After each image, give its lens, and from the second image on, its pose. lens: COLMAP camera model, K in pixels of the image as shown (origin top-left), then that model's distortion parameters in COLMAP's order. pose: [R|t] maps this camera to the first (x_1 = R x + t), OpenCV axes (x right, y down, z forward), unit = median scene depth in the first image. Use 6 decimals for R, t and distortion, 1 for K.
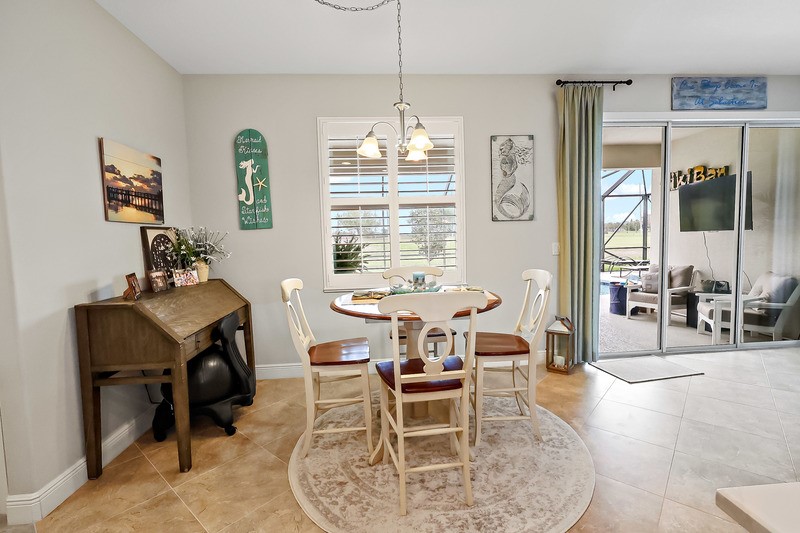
lens RADIAL K [[370.5, 0, 401.6], [0, 370.5, 265.4], [0, 0, 1]] dist [-0.003494, 0.001844]
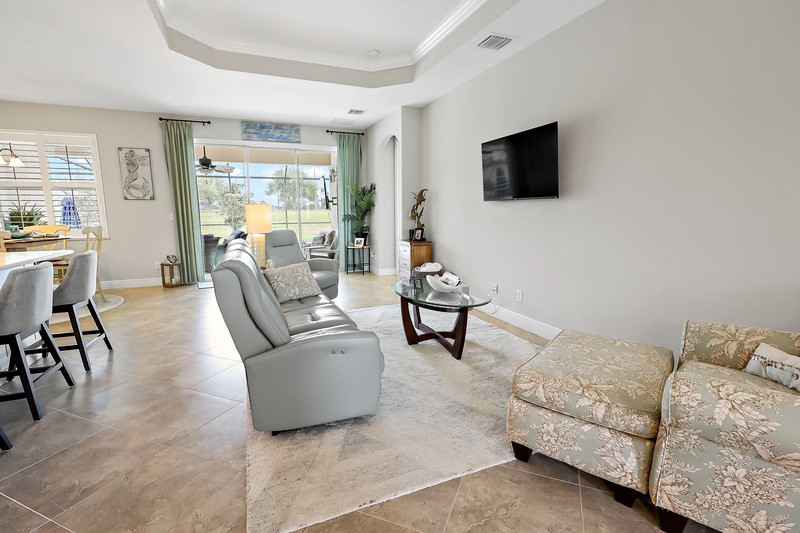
lens RADIAL K [[370.5, 0, 398.8], [0, 370.5, 266.6], [0, 0, 1]] dist [-0.003494, 0.001844]
pose [[0.948497, -0.024865, 0.315809, 0.932752], [0.001478, 0.997251, 0.074080, 0.063402], [-0.316783, -0.069798, 0.945927, -1.041009]]
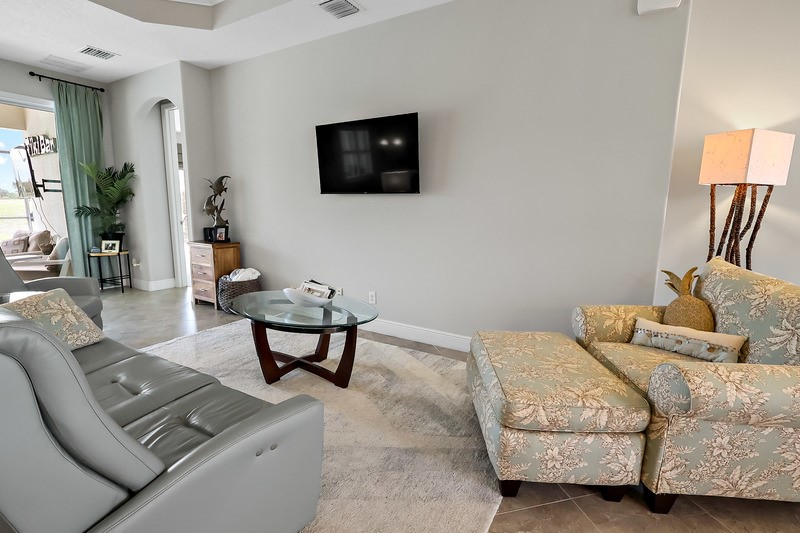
lens RADIAL K [[370.5, 0, 403.3], [0, 370.5, 265.5], [0, 0, 1]] dist [-0.003494, 0.001844]
pose [[0.564284, -0.093435, 0.820276, 0.833403], [0.027394, 0.995147, 0.094509, 0.048134], [-0.825126, -0.030860, 0.564105, -0.742751]]
